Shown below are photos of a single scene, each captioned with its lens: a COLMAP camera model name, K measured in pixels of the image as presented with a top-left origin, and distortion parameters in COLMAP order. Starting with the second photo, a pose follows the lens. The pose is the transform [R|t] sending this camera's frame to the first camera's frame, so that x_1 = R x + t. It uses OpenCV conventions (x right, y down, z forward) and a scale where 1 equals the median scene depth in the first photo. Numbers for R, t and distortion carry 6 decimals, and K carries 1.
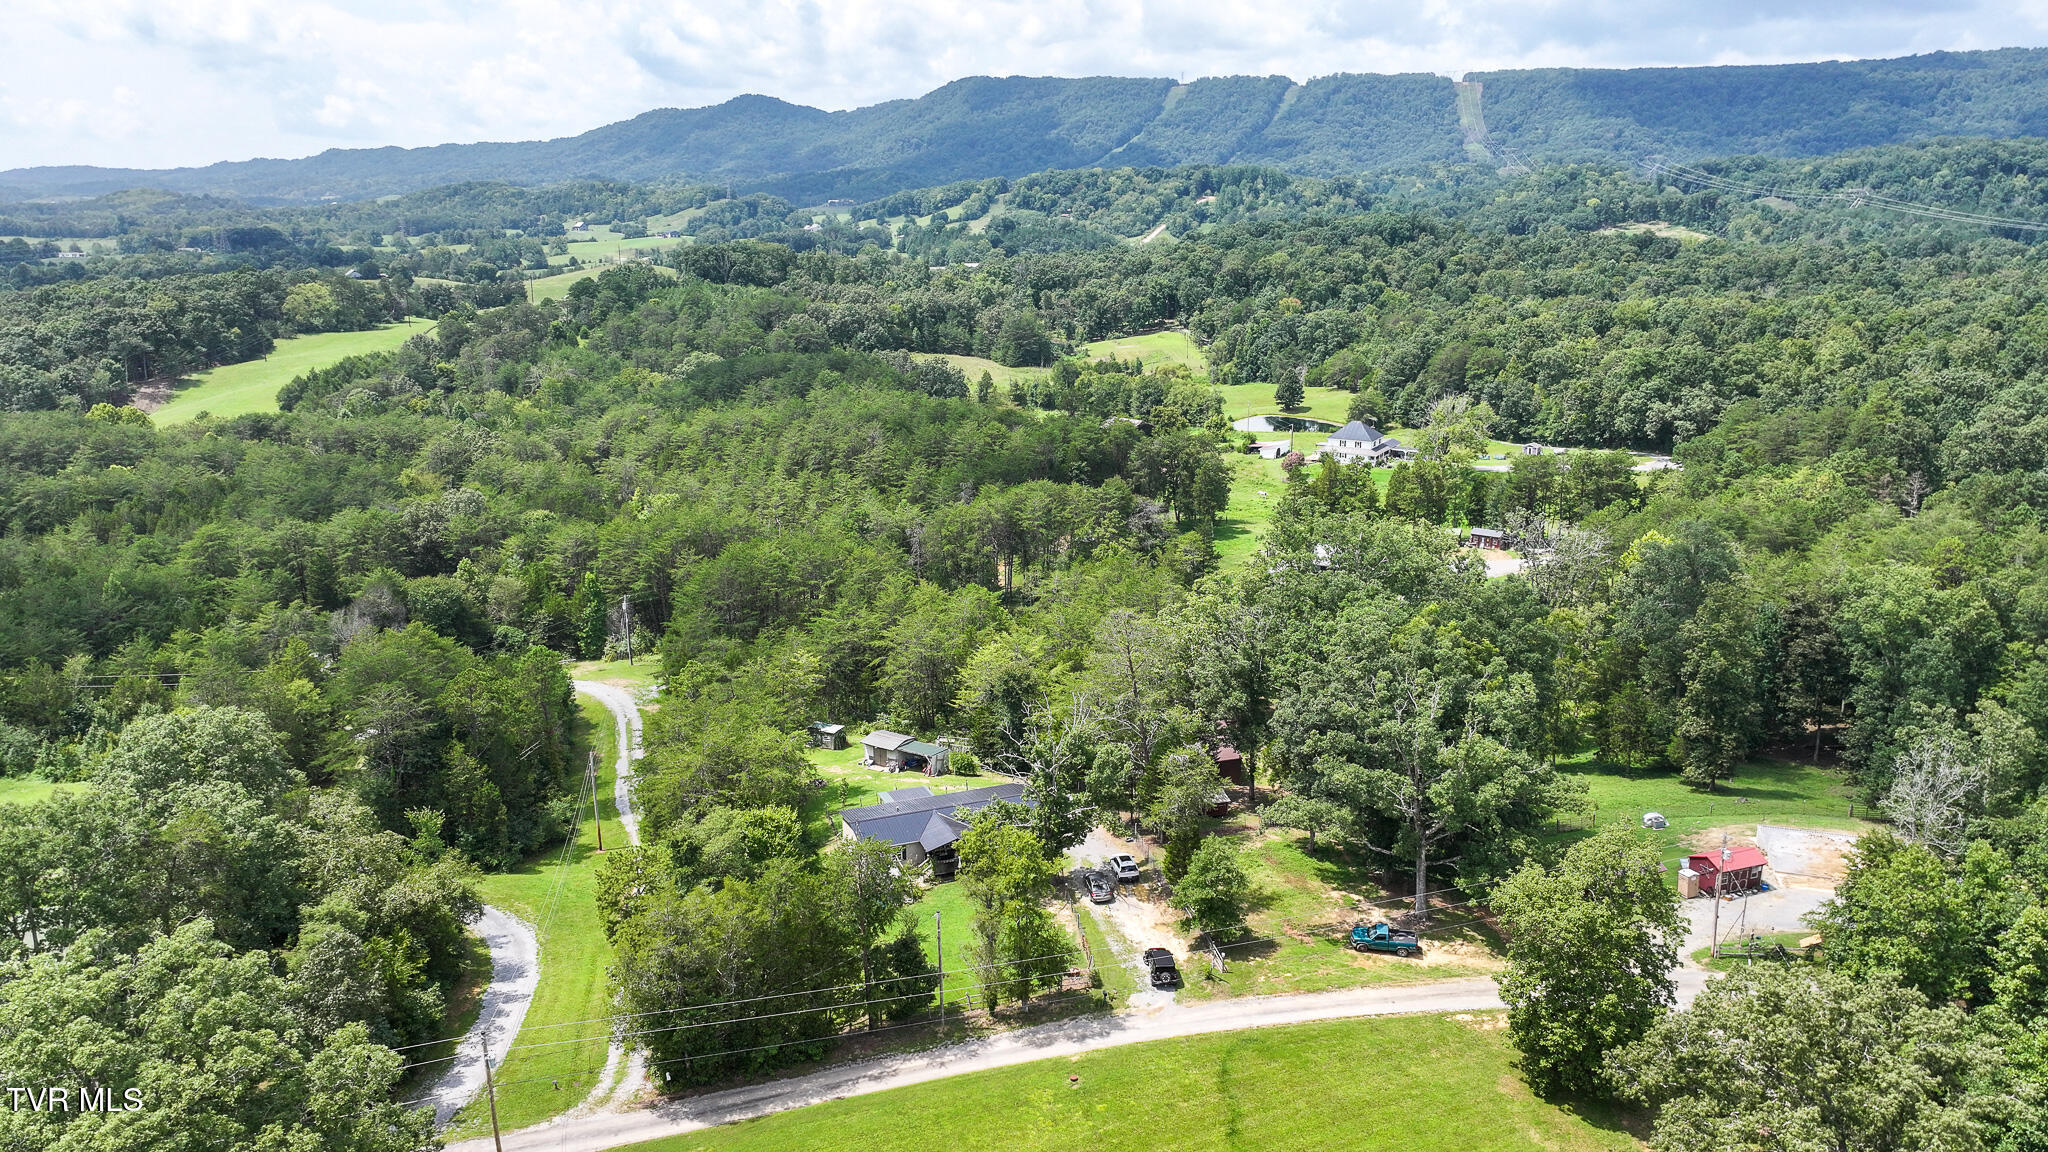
lens RADIAL K [[1439.6, 0, 1021.6], [0, 1439.6, 576.7], [0, 0, 1]] dist [0.001611, 0.014650]
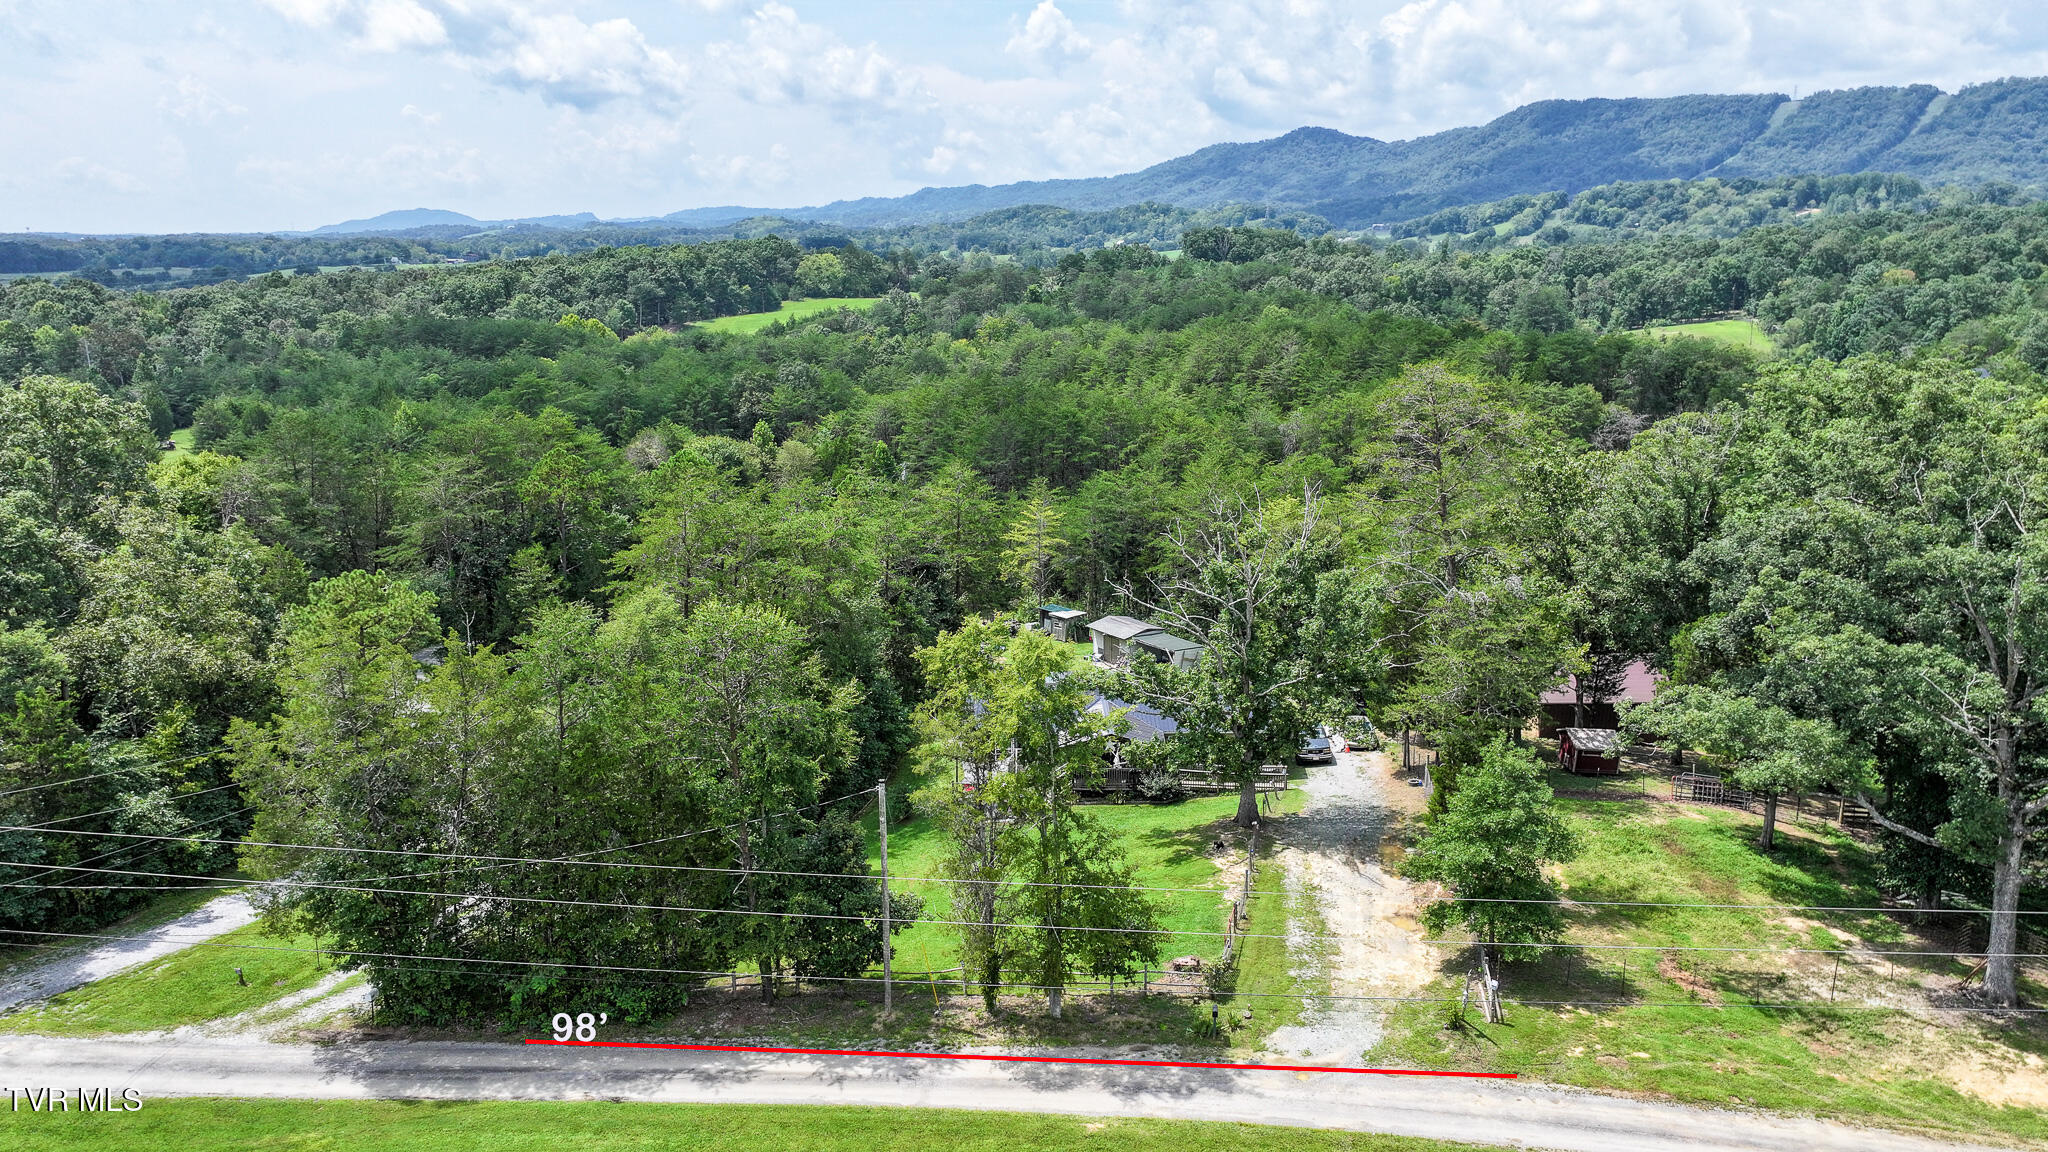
lens RADIAL K [[1439.6, 0, 1028.0], [0, 1439.6, 565.7], [0, 0, 1]] dist [0.001611, 0.014650]
pose [[0.933258, 0.085327, -0.348924, 0.026718], [-0.097567, 0.995073, -0.017624, 0.026474], [0.345701, 0.050491, 0.936985, 0.088291]]
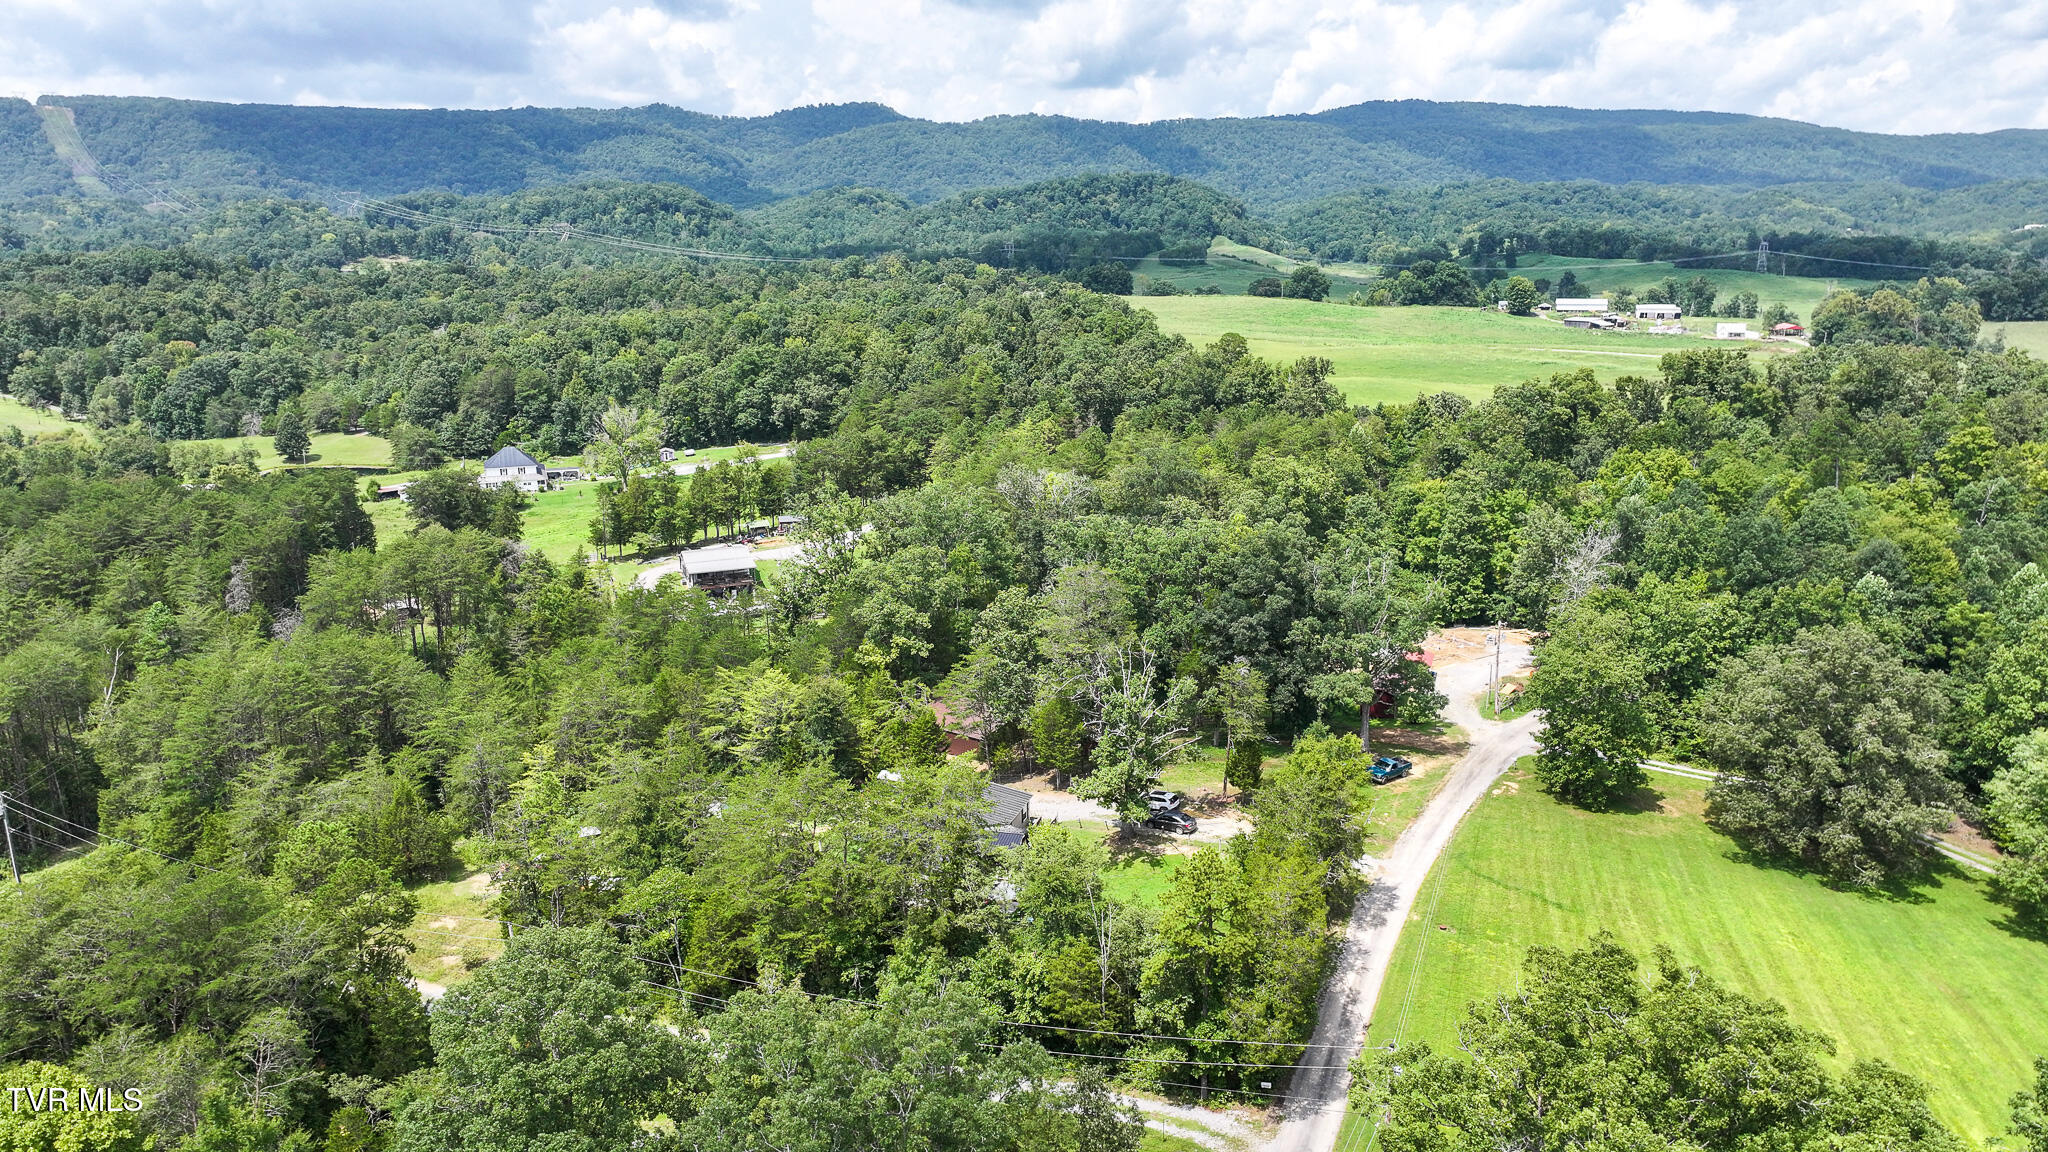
lens RADIAL K [[1439.6, 0, 1030.6], [0, 1439.6, 576.9], [0, 0, 1]] dist [0.001611, 0.014650]
pose [[0.635898, -0.186592, 0.748878, -0.153269], [0.206565, 0.976081, 0.067801, -0.010215], [-0.743616, 0.111577, 0.659231, 0.073732]]
